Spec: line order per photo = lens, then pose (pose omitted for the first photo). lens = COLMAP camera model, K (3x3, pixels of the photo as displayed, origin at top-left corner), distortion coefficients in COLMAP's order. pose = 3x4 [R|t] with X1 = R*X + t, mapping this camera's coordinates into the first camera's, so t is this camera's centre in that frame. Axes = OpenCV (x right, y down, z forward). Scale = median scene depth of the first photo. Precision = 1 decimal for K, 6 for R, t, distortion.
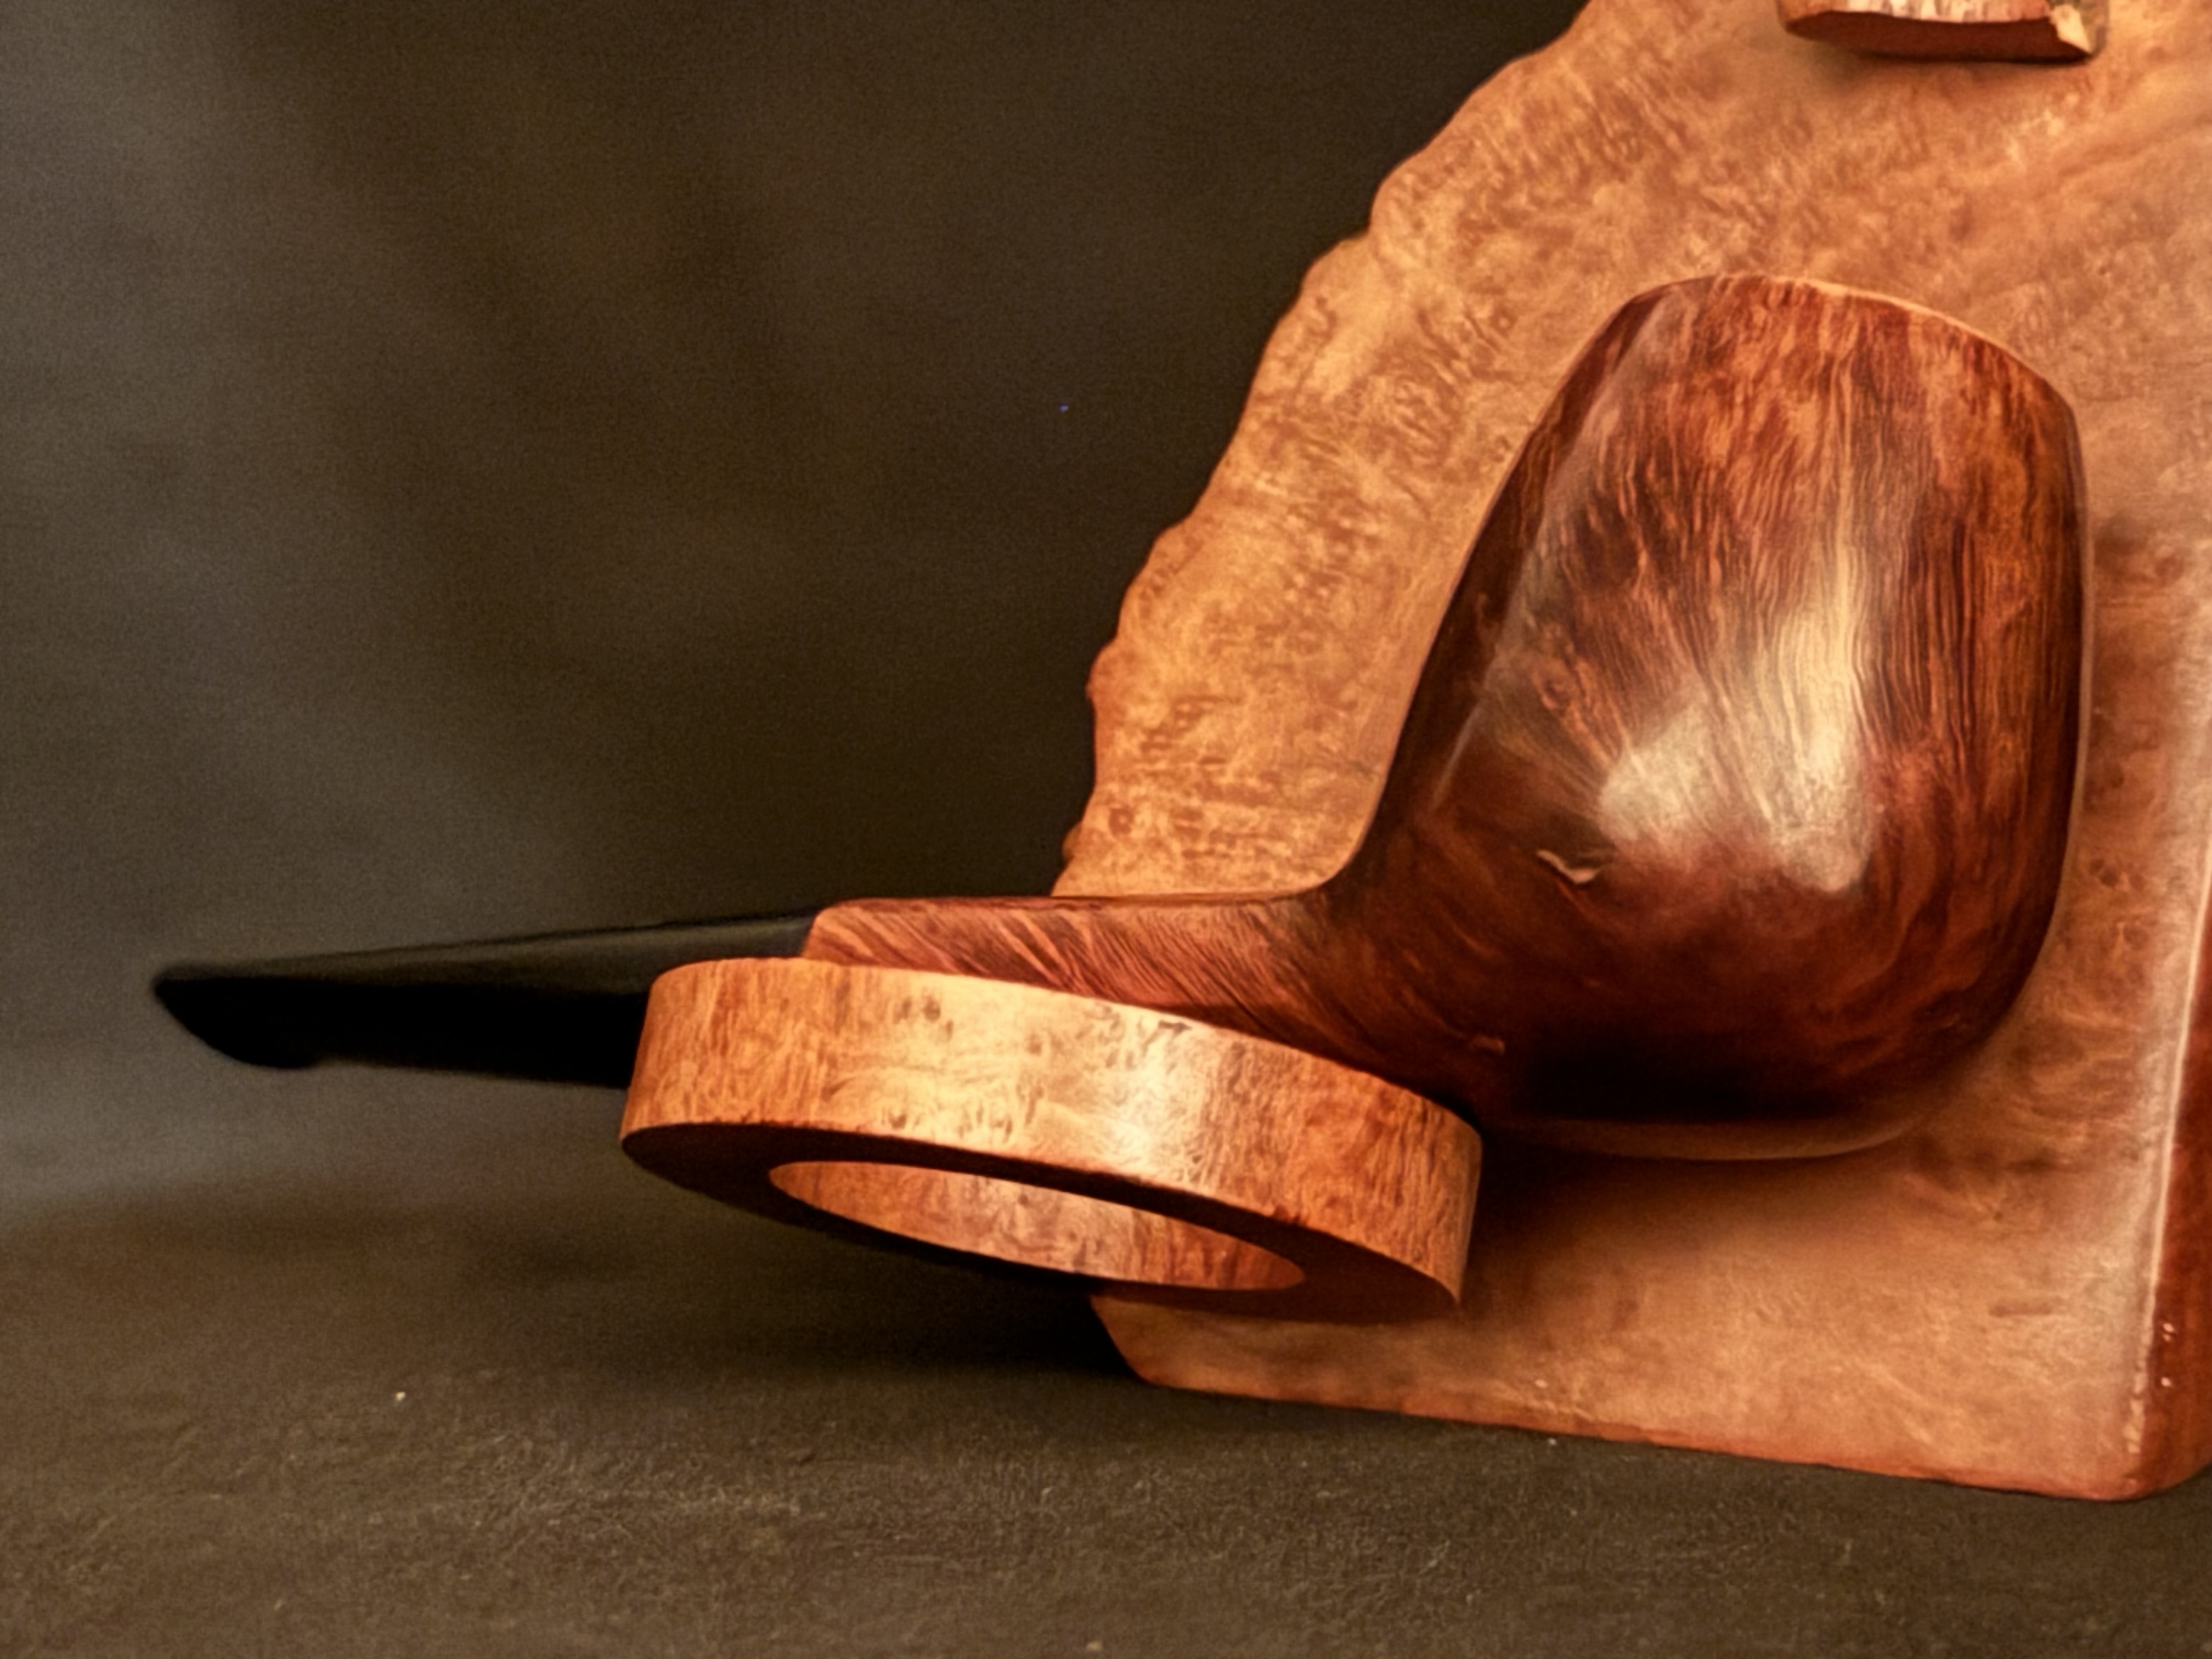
lens RADIAL K [[4593.7, 0, 1093.4], [0, 4593.7, 846.5], [0, 0, 1]] dist [0.012204, 0.000000]
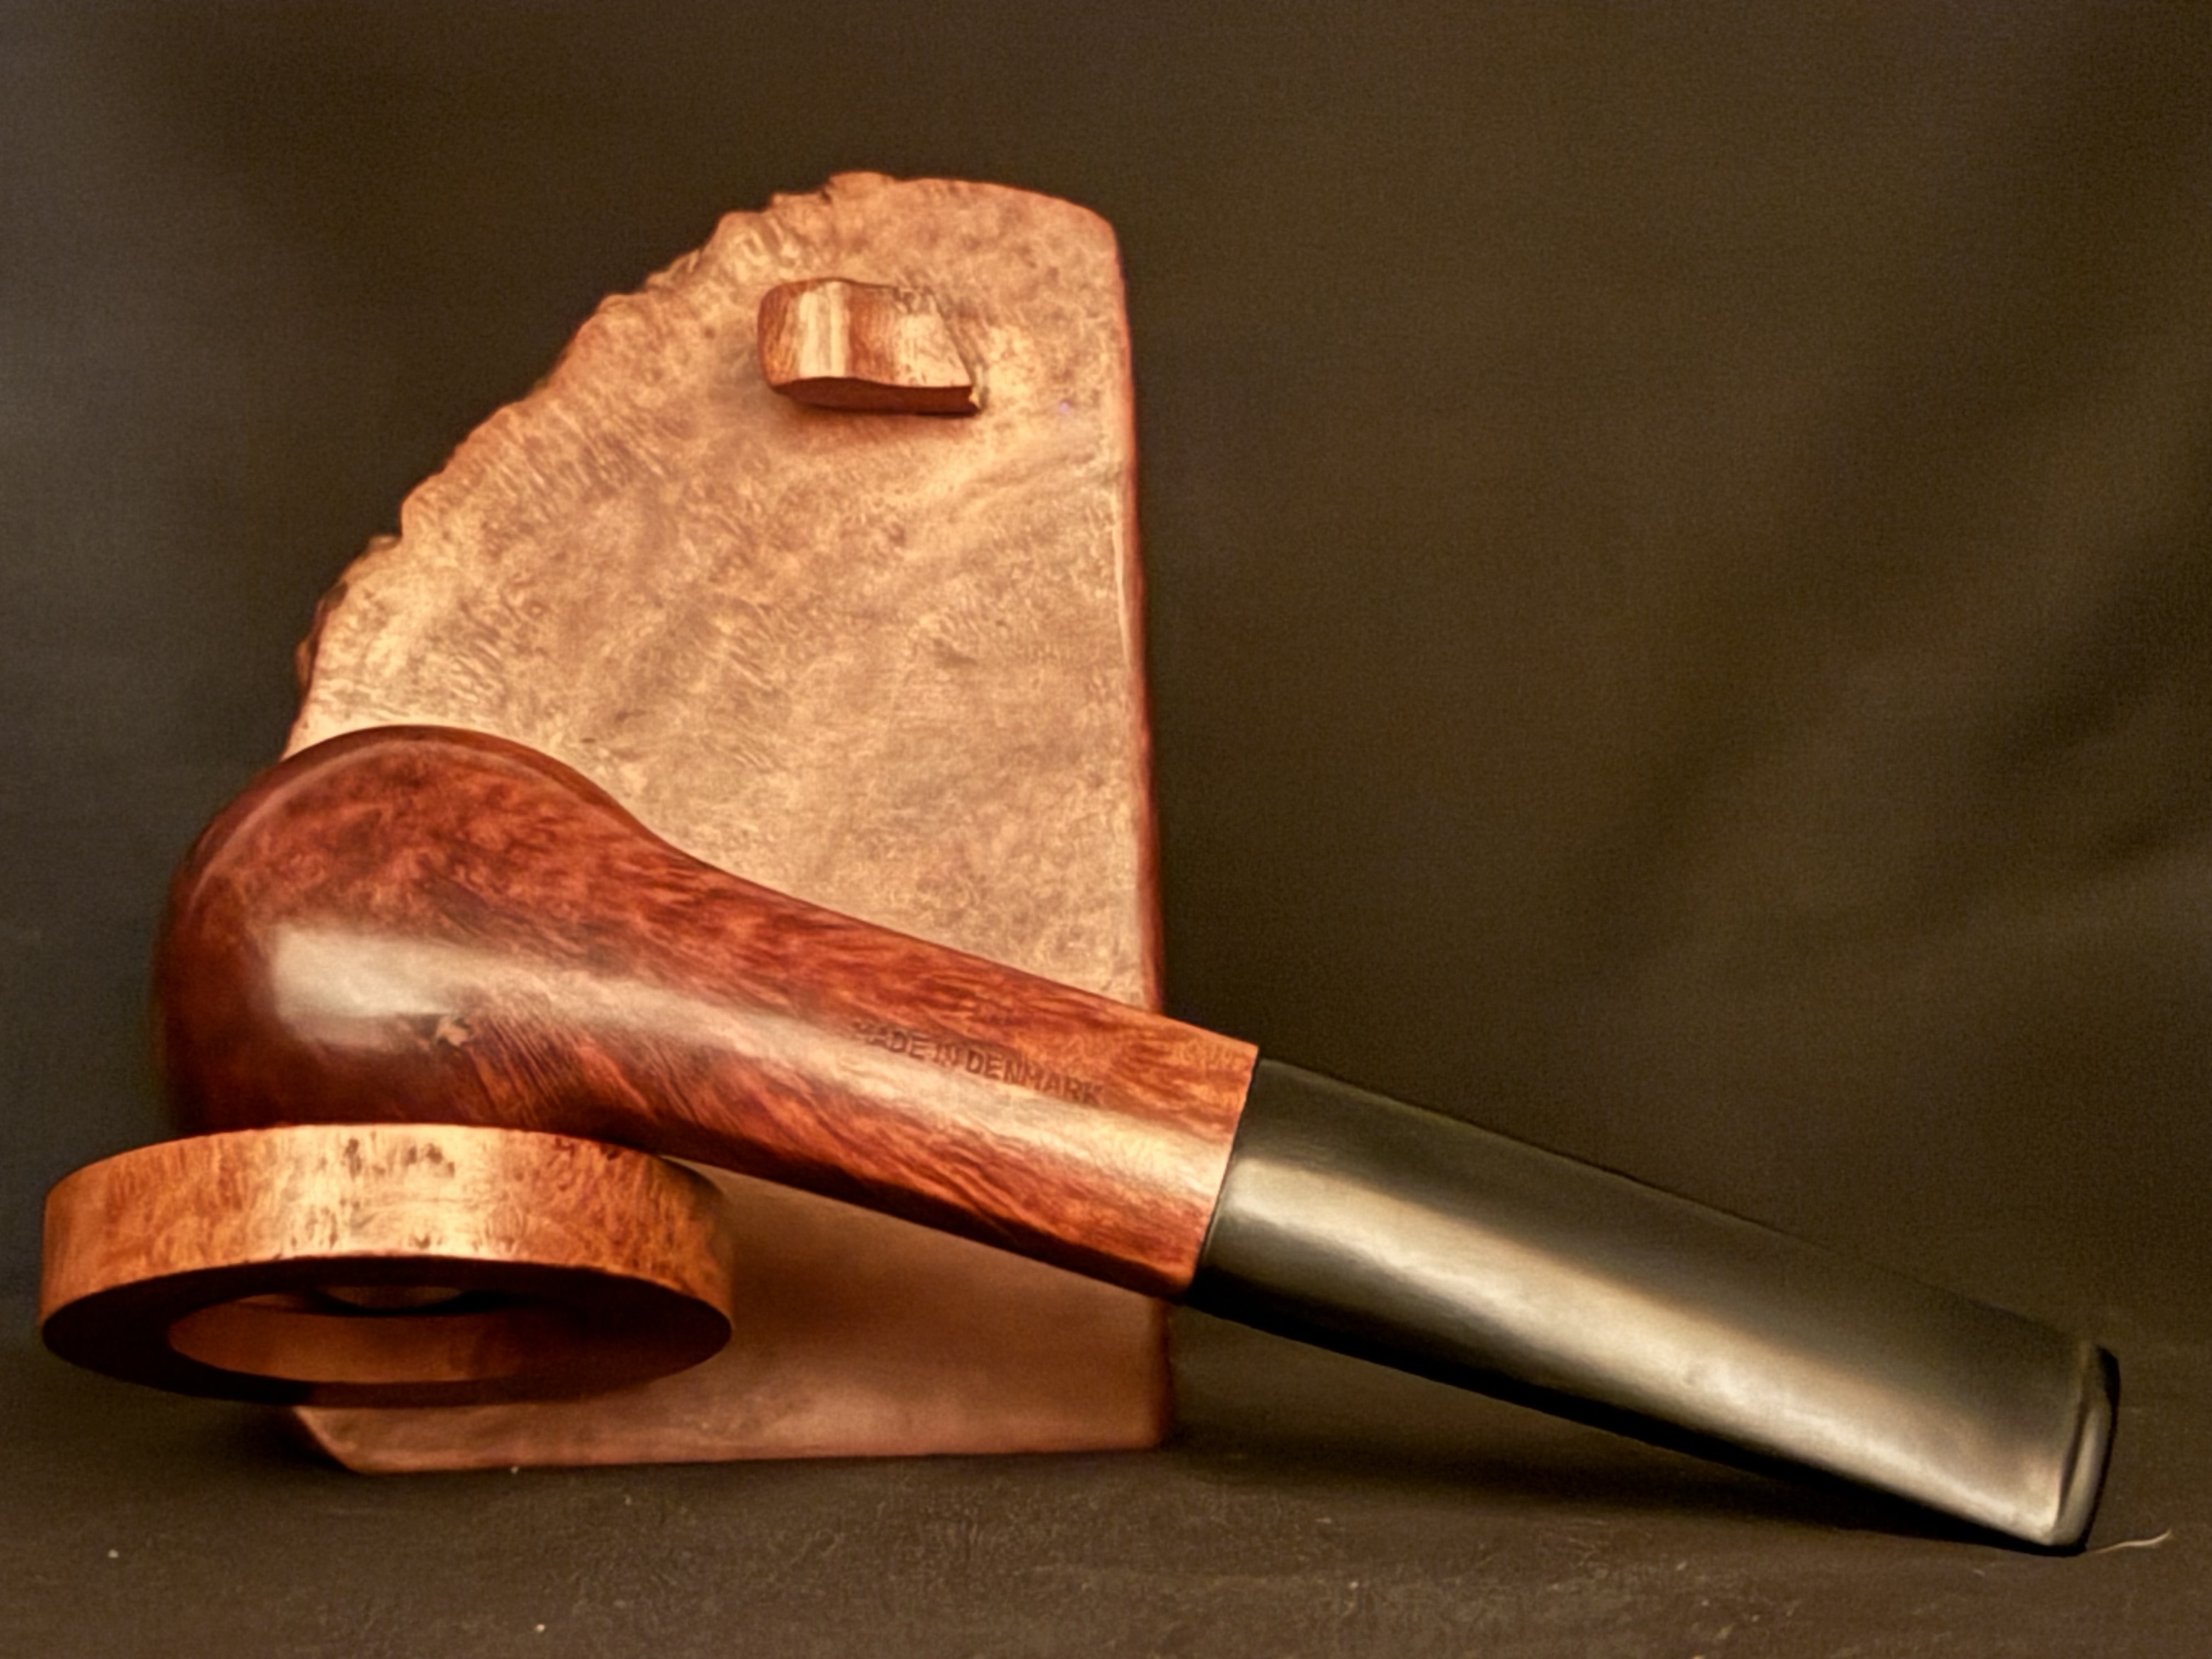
lens RADIAL K [[4593.7, 0, 1101.9], [0, 4593.7, 808.2], [0, 0, 1]] dist [0.012204, 0.000000]
pose [[0.838671, -0.036937, 0.543384, -0.493957], [0.070016, 0.996731, -0.040311, 0.003489], [-0.540119, 0.071854, 0.838516, -0.157435]]
